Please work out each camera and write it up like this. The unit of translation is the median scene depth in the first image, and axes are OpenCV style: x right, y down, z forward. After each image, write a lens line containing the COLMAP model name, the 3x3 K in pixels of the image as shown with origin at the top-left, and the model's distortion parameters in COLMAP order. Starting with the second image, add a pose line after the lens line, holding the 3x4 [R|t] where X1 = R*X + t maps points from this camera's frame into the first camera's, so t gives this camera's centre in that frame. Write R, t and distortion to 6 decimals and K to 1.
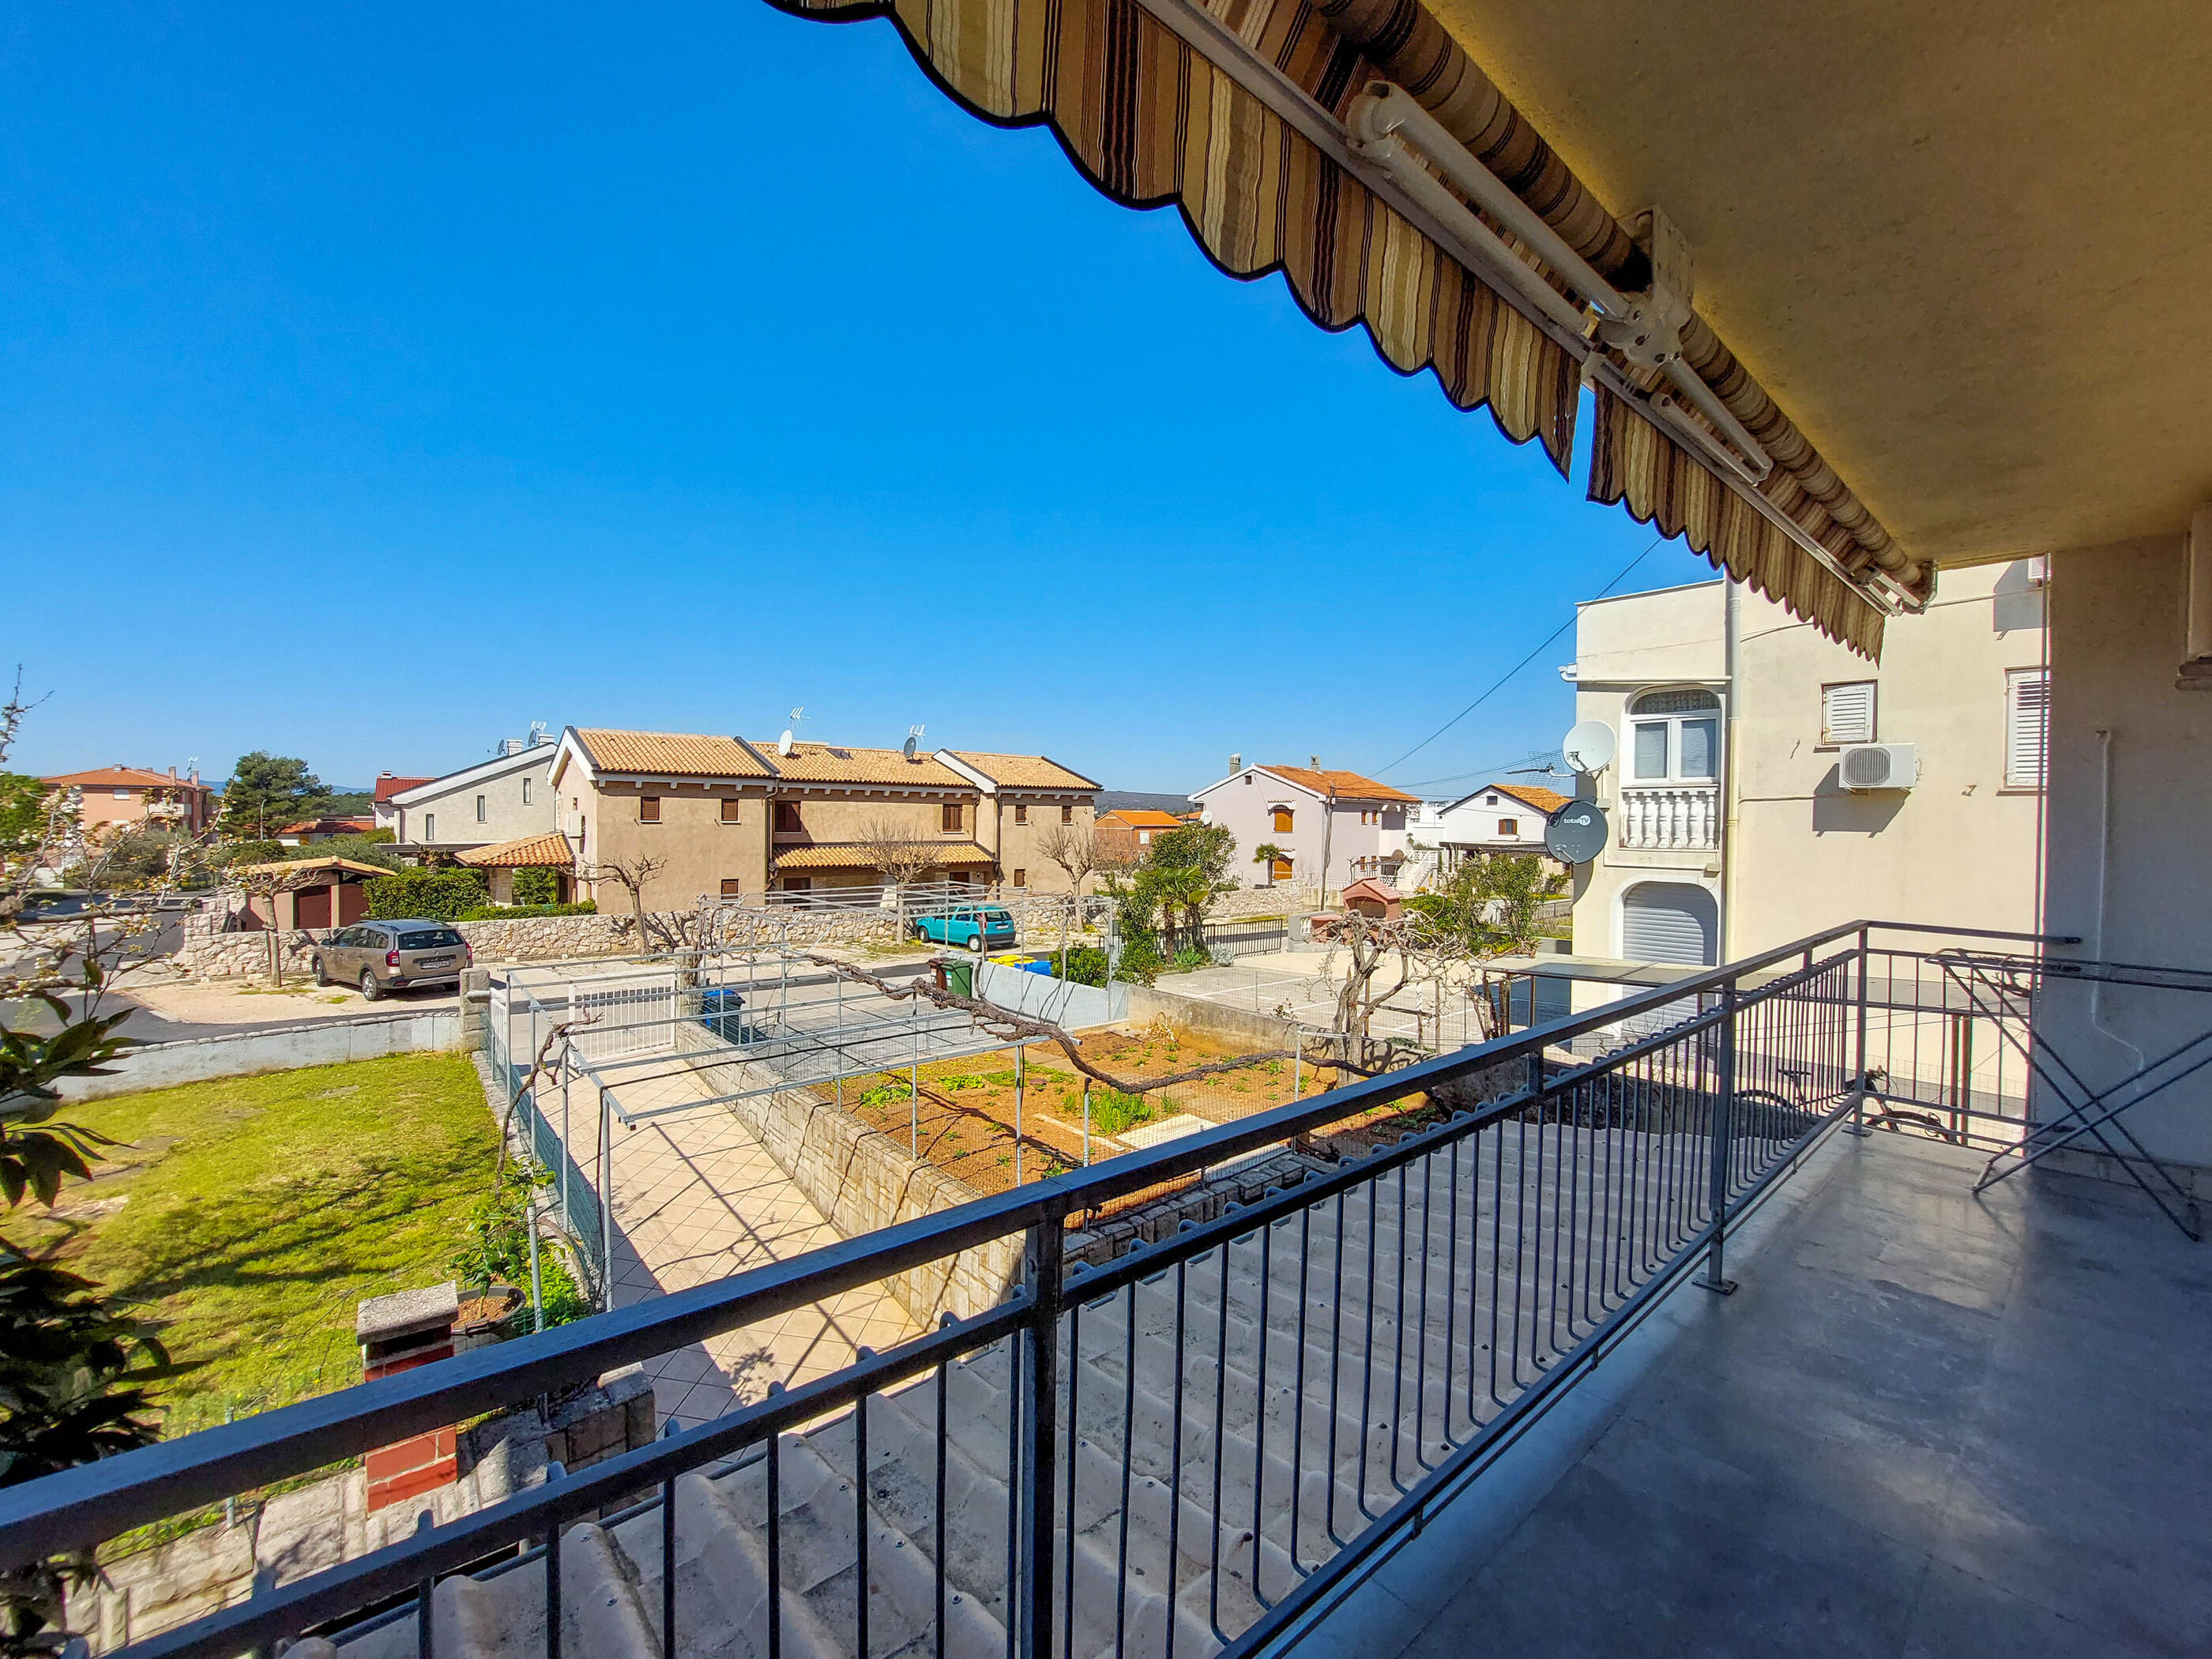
lens RADIAL K [[905.5, 0, 1091.4], [0, 905.5, 820.4], [0, 0, 1]] dist [0.001263, -0.011503]
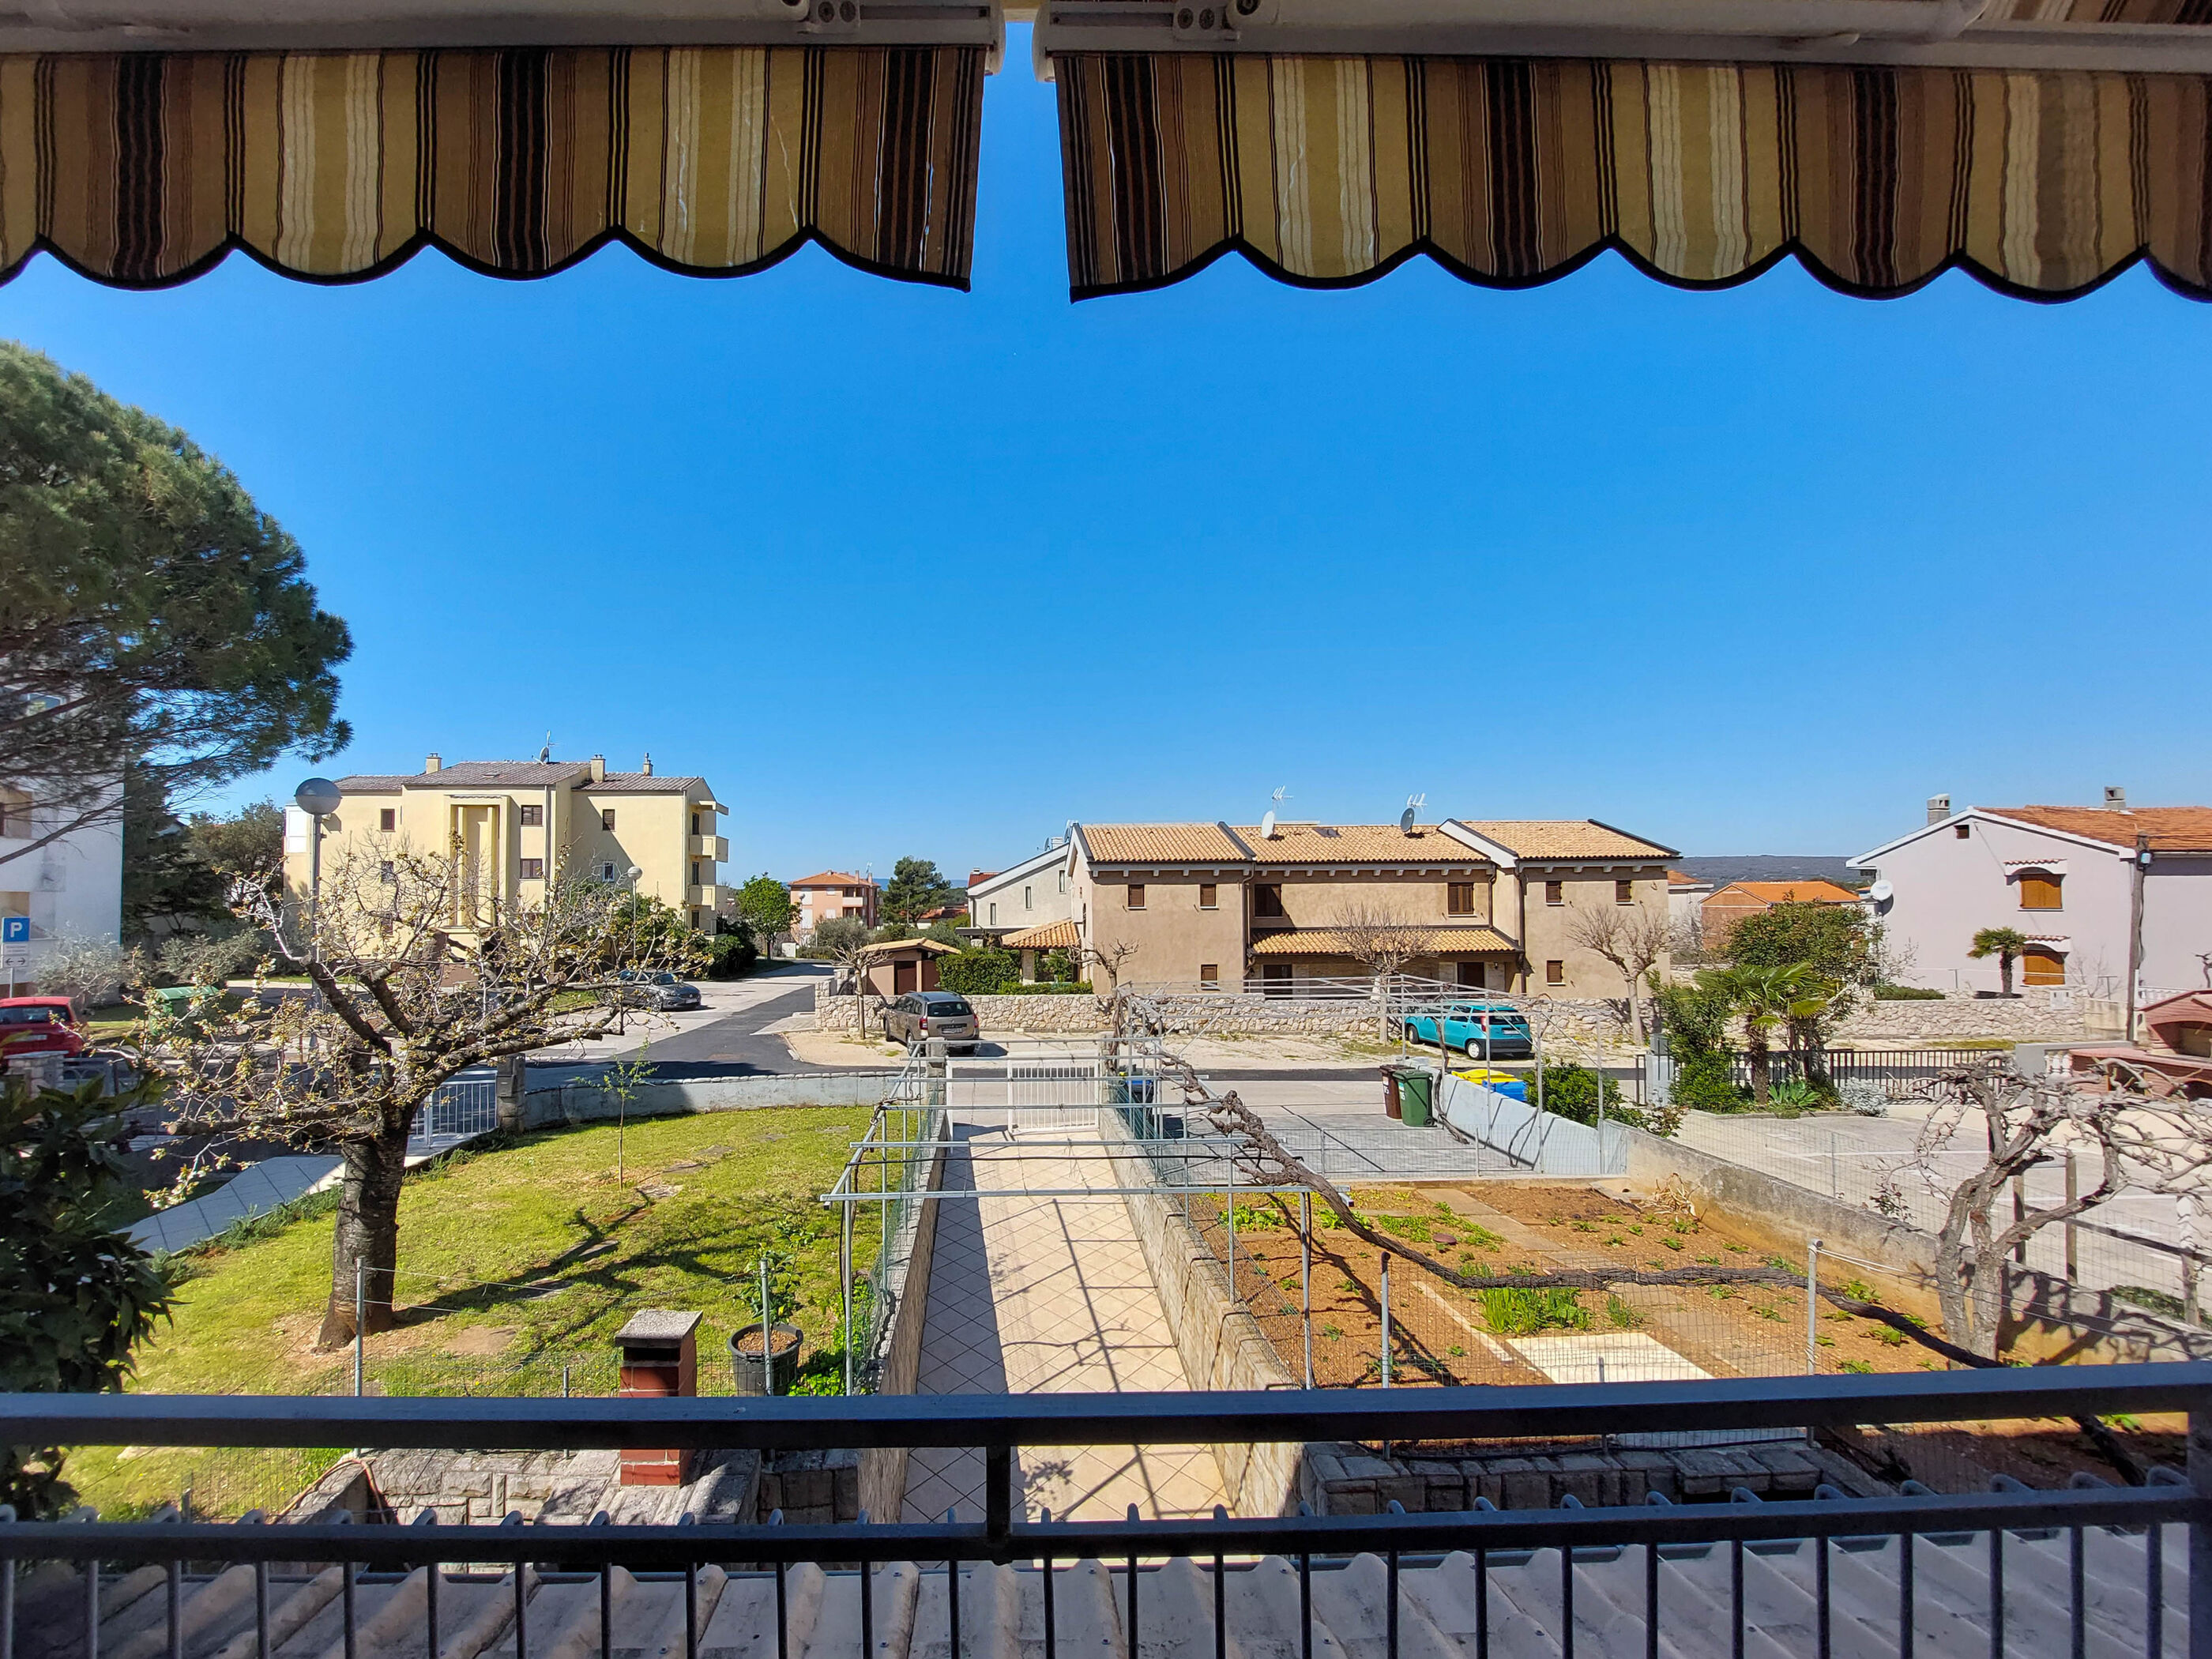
lens RADIAL K [[925.6, 0, 1050.2], [0, 925.6, 852.2], [0, 0, 1]] dist [-0.017461, -0.000129]
pose [[0.770893, -0.047392, -0.635199, 0.122283], [0.015870, 0.998348, -0.055226, -0.005285], [0.636766, 0.032493, 0.770372, 0.092831]]
